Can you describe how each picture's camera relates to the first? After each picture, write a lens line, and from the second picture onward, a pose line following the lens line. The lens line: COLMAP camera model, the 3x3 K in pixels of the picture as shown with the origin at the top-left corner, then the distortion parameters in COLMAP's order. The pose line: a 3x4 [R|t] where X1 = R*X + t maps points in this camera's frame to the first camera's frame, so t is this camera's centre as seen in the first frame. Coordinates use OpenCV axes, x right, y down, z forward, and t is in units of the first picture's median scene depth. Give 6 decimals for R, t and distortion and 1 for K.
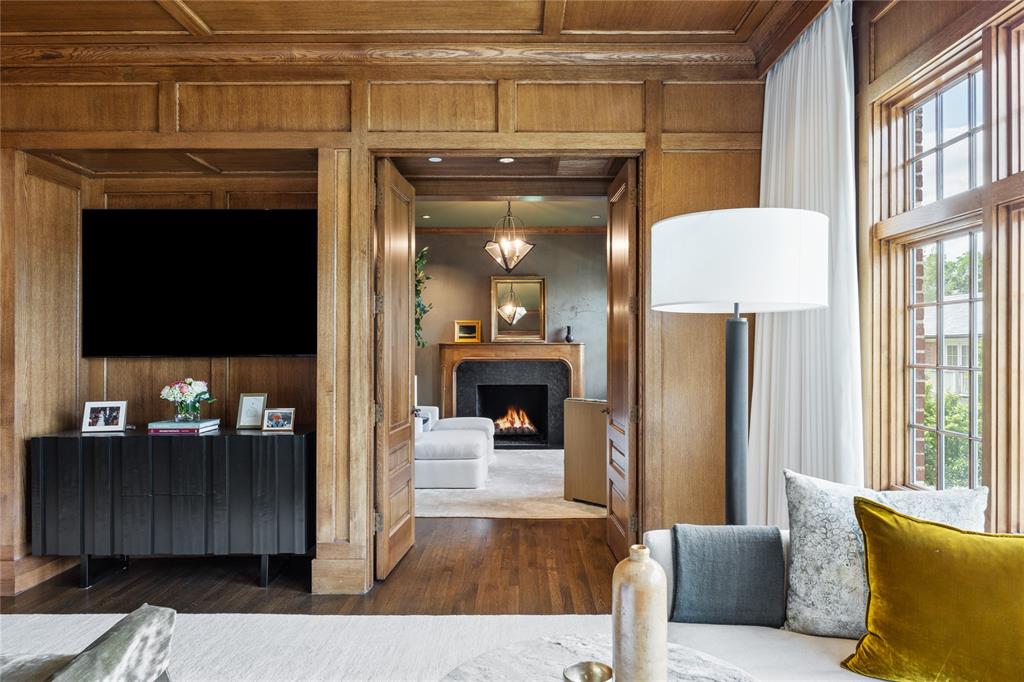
lens RADIAL K [[679.6, 0, 512.6], [0, 679.6, 343.4], [0, 0, 1]] dist [0.000232, 0.000000]
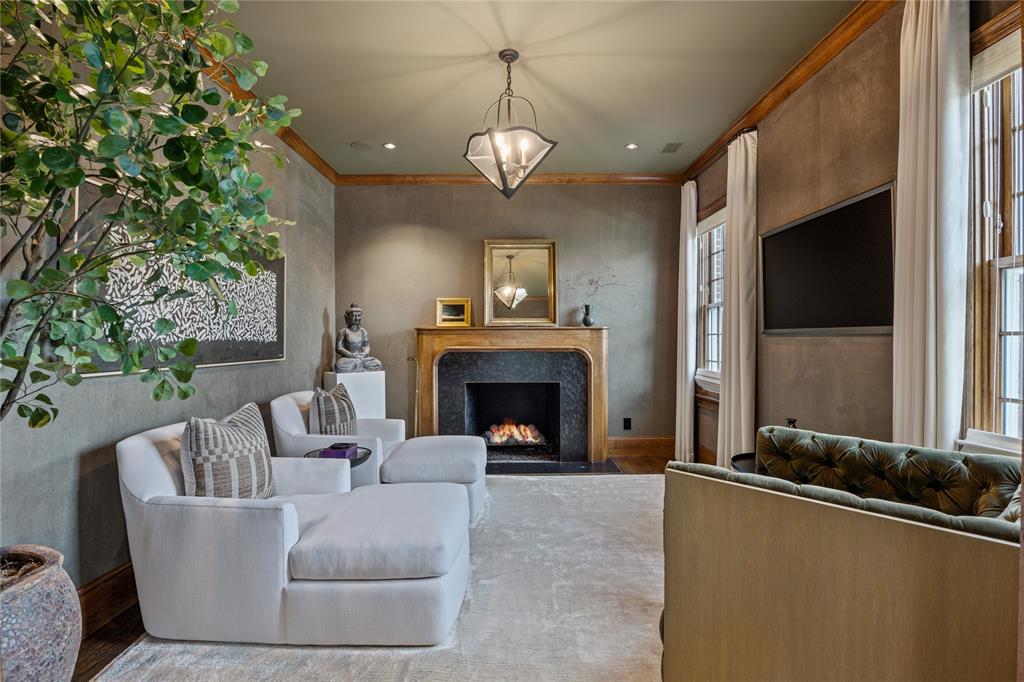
lens RADIAL K [[501.3, 0, 510.9], [0, 501.3, 340.5], [0, 0, 1]] dist [-0.000139, 0.000001]
pose [[0.999988, -0.001880, 0.004587, -0.004837], [0.001845, 0.999970, 0.007544, 0.009755], [-0.004601, -0.007536, 0.999961, 0.443604]]
